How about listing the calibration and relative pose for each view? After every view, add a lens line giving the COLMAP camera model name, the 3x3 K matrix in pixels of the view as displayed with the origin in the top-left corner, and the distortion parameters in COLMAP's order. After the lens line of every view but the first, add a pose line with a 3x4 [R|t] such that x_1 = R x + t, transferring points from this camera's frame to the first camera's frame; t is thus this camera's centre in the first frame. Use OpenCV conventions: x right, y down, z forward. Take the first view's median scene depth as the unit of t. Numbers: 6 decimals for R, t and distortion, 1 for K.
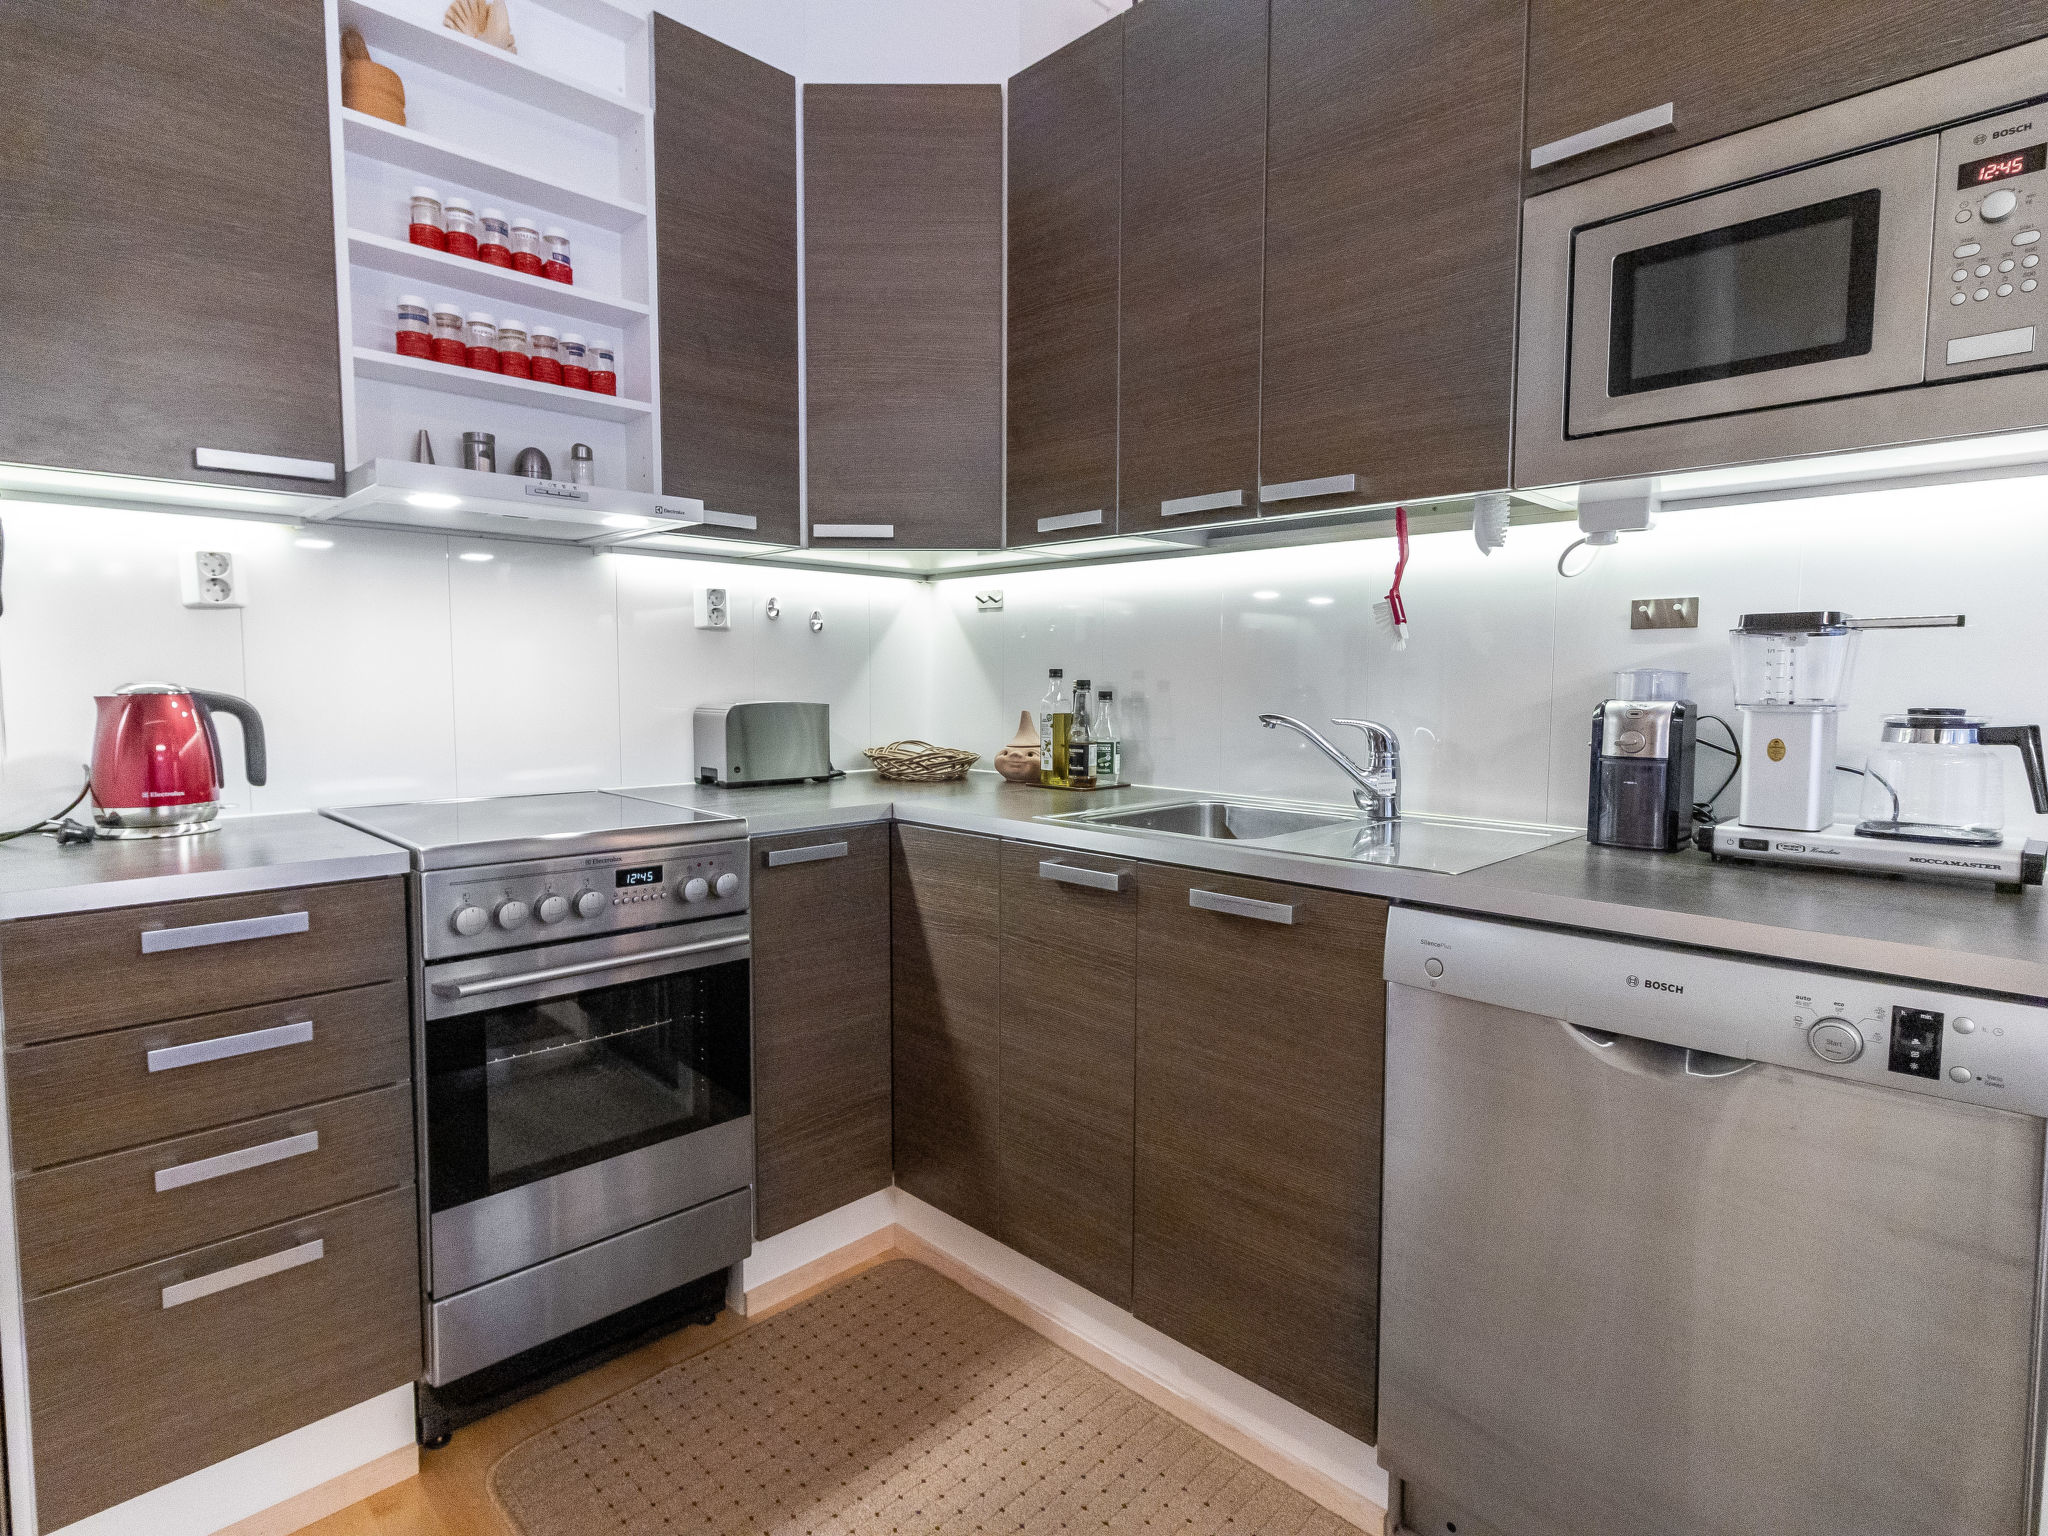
lens RADIAL K [[1077.9, 0, 1034.8], [0, 1077.9, 755.4], [0, 0, 1]] dist [0.000480, 0.001027]
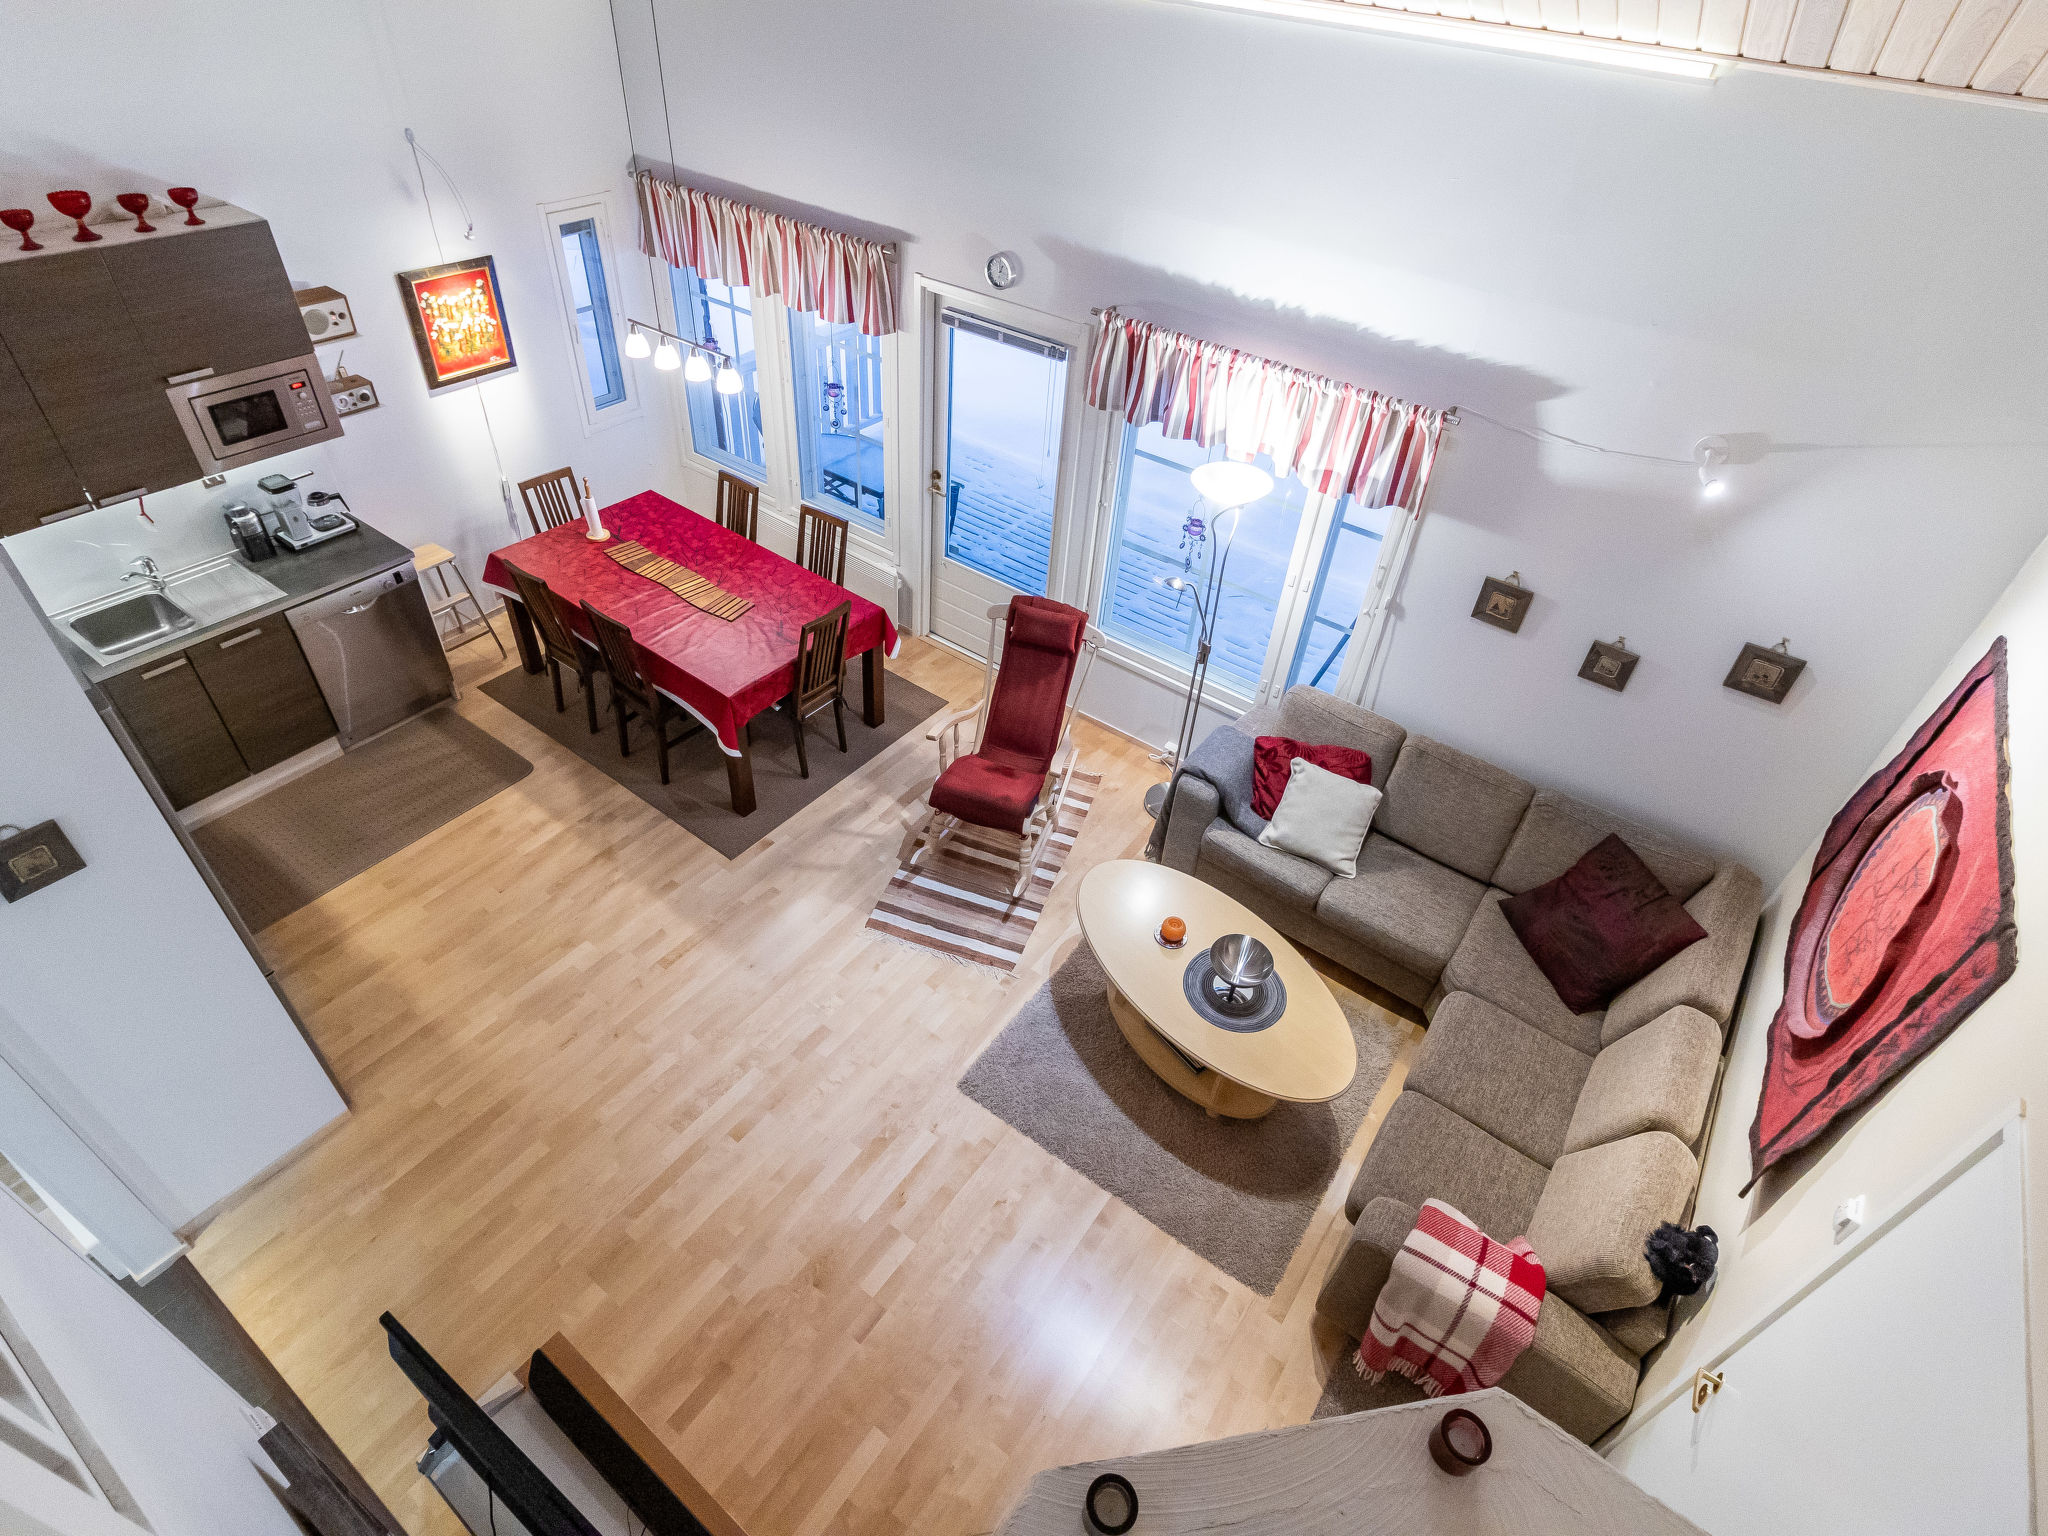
lens RADIAL K [[1077.9, 0, 1014.6], [0, 1077.9, 771.5], [0, 0, 1]] dist [0.000480, 0.001027]
pose [[-0.148104, -0.656926, 0.739265, -2.374570], [0.002462, 0.747262, 0.664525, -1.436068], [-0.988969, 0.100239, -0.109055, -0.769399]]
